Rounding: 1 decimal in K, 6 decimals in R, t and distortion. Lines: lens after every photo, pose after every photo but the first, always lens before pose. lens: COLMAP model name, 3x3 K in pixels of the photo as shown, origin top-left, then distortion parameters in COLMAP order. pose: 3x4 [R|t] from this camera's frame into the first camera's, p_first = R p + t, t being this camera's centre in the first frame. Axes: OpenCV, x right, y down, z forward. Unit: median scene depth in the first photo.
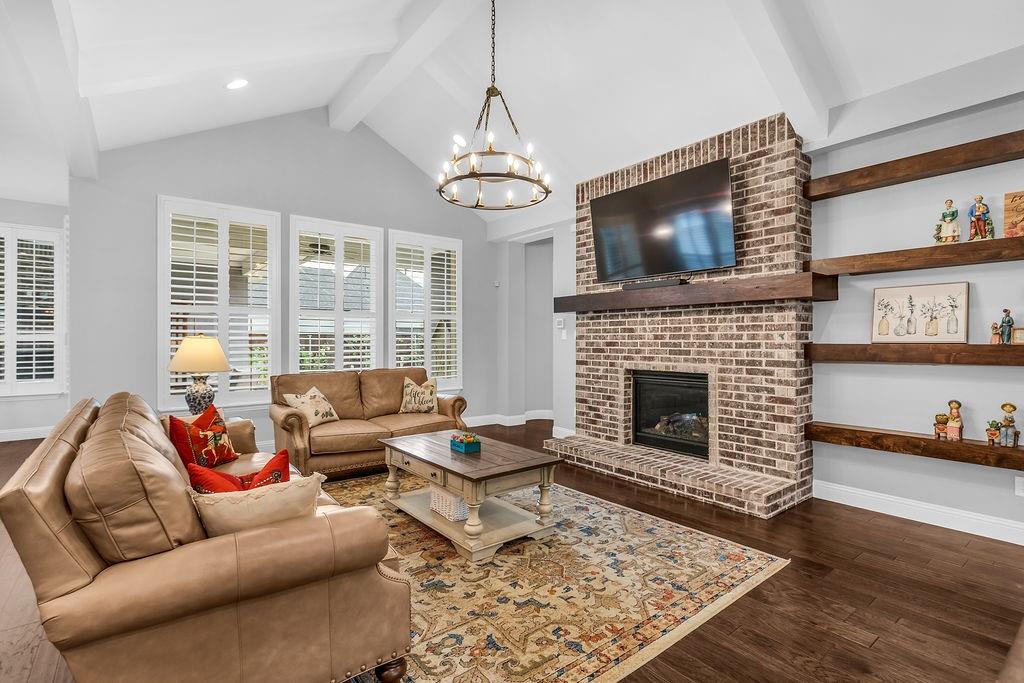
lens RADIAL K [[481.6, 0, 513.0], [0, 481.6, 336.7], [0, 0, 1]] dist [0.001821, 0.000193]
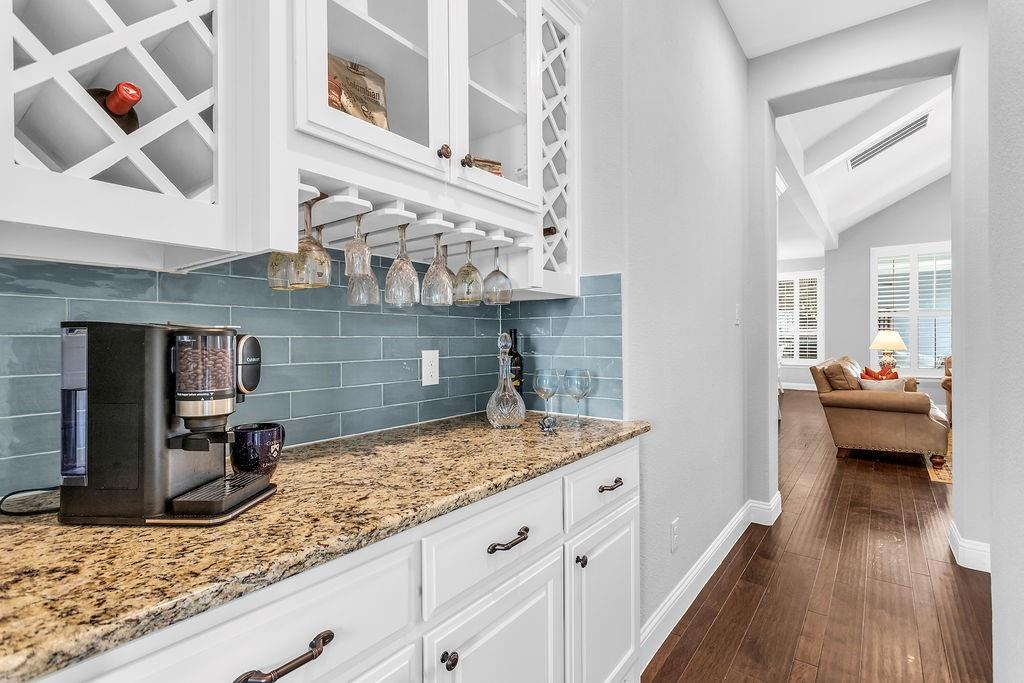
lens RADIAL K [[481.6, 0, 513.0], [0, 481.6, 336.7], [0, 0, 1]] dist [0.001821, 0.000193]
pose [[0.249636, -0.002460, -0.968337, 0.569644], [0.007827, 0.999969, -0.000522, 0.008419], [0.968308, -0.007449, 0.249648, -0.618595]]
